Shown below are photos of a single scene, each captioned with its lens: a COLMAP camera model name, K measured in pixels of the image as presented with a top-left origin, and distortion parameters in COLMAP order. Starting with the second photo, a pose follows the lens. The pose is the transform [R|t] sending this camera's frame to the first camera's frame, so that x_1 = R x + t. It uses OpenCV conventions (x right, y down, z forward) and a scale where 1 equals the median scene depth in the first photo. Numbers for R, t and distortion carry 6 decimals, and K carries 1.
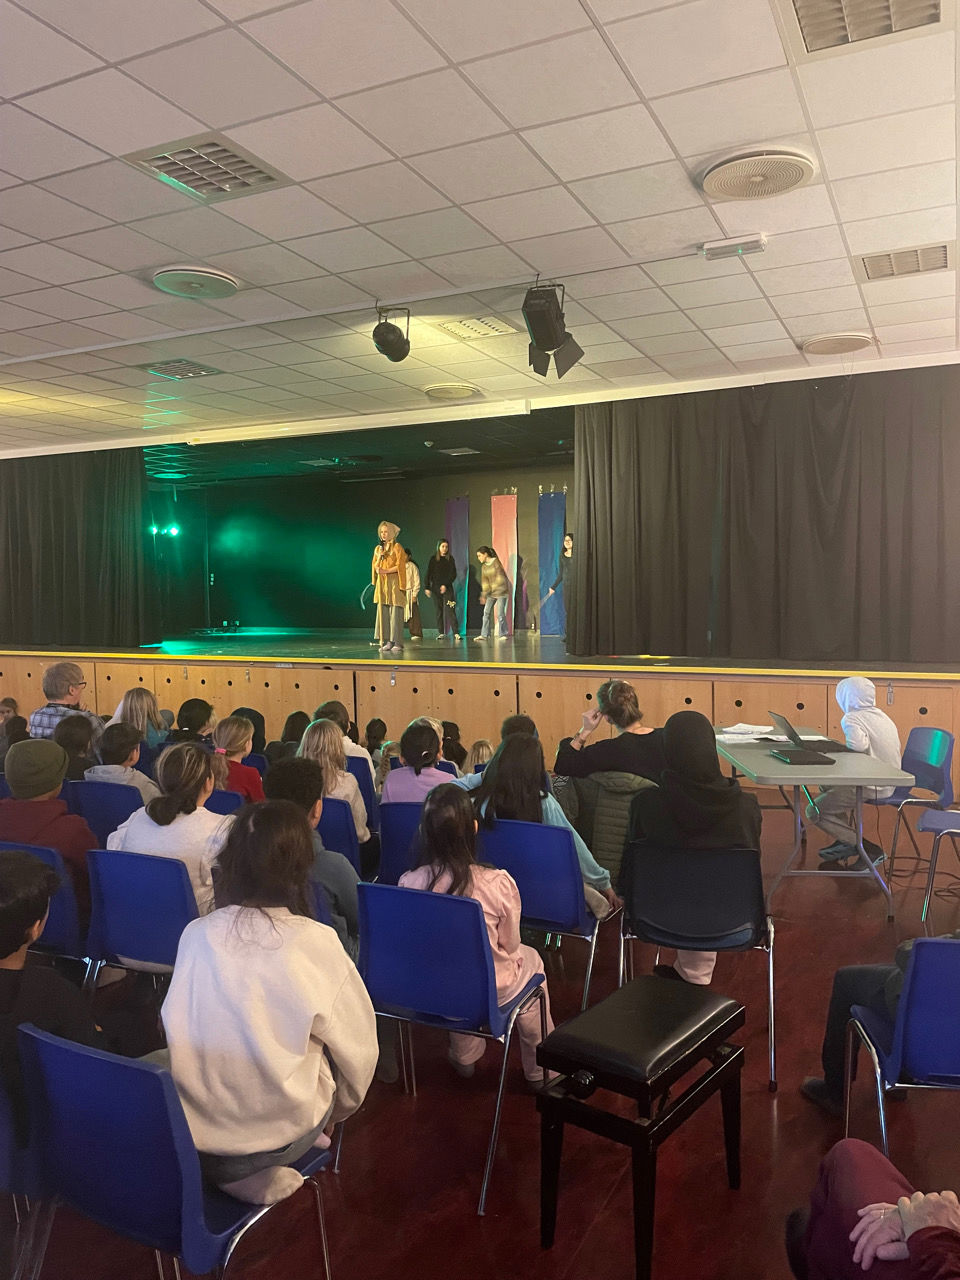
lens RADIAL K [[968.1, 0, 481.1], [0, 968.1, 635.3], [0, 0, 1]] dist [0.094236, -0.132048]
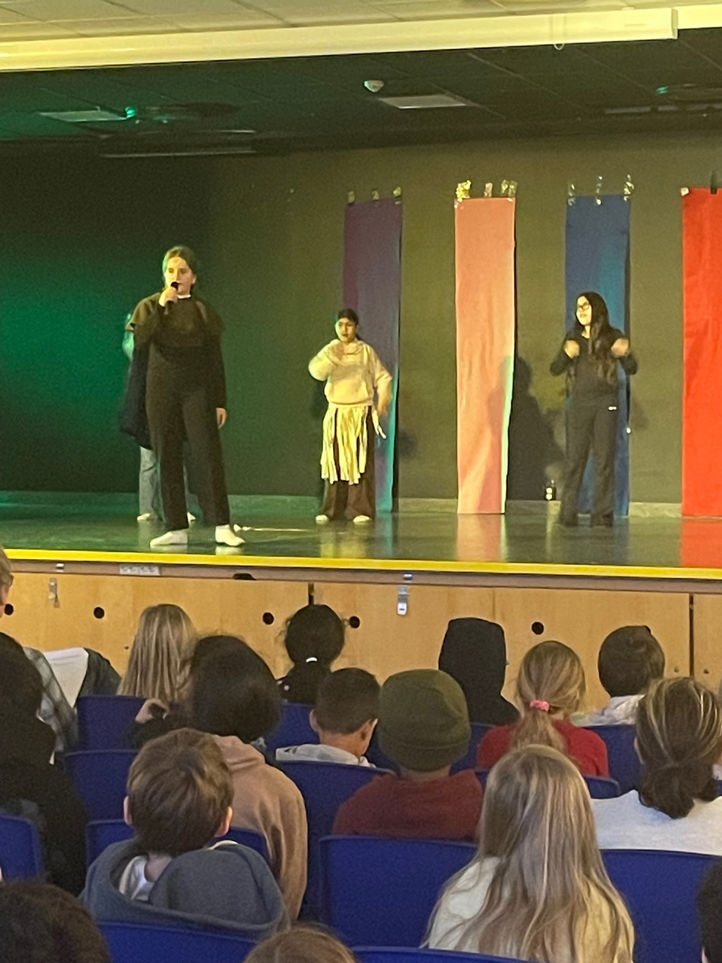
lens RADIAL K [[2417.3, 0, 361.0], [0, 2417.3, 481.5], [0, 0, 1]] dist [0.102108, 0.219485]
pose [[0.995017, 0.015427, 0.098506, -0.296964], [-0.013726, 0.999745, -0.017922, 0.011620], [-0.098757, 0.016480, 0.994975, -0.199282]]
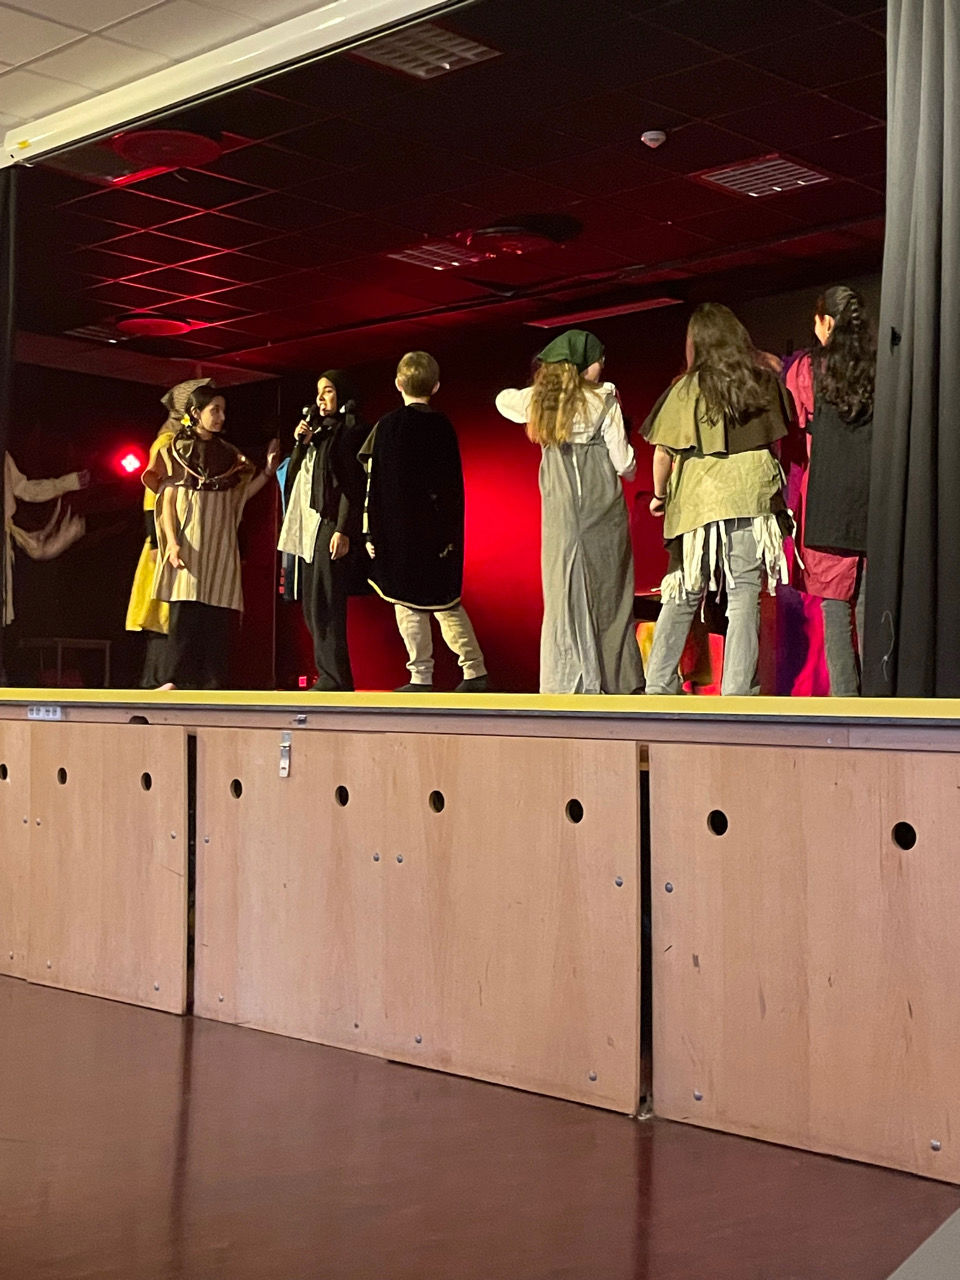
lens RADIAL K [[1810.7, 0, 480.0], [0, 1810.7, 640.0], [0, 0, 1]] dist [0.077074, -0.017941]
pose [[0.946304, 0.015434, -0.322910, 0.186375], [-0.039911, 0.996796, -0.069317, 0.060542], [0.320806, 0.078483, 0.943888, 0.654473]]
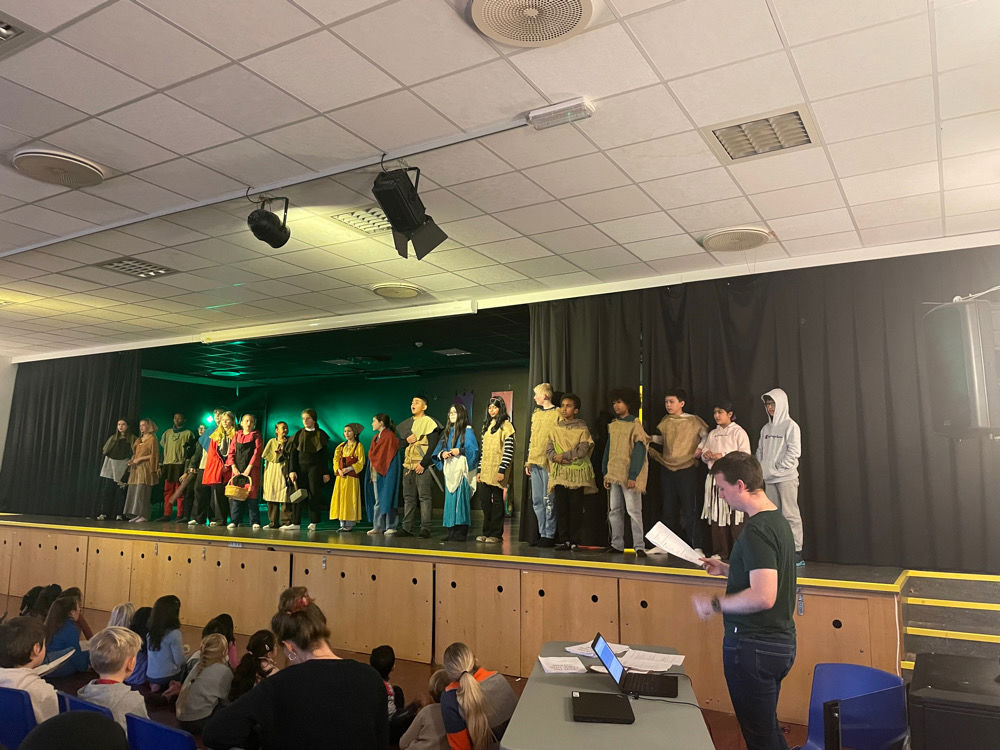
lens RADIAL K [[761.3, 0, 500.0], [0, 761.3, 375.0], [0, 0, 1]] dist [0.093263, -0.133112]
pose [[0.996457, 0.010882, -0.083402, 0.206938], [-0.025273, 0.984511, -0.173492, -0.017450], [0.080222, 0.174986, 0.981297, 0.250469]]
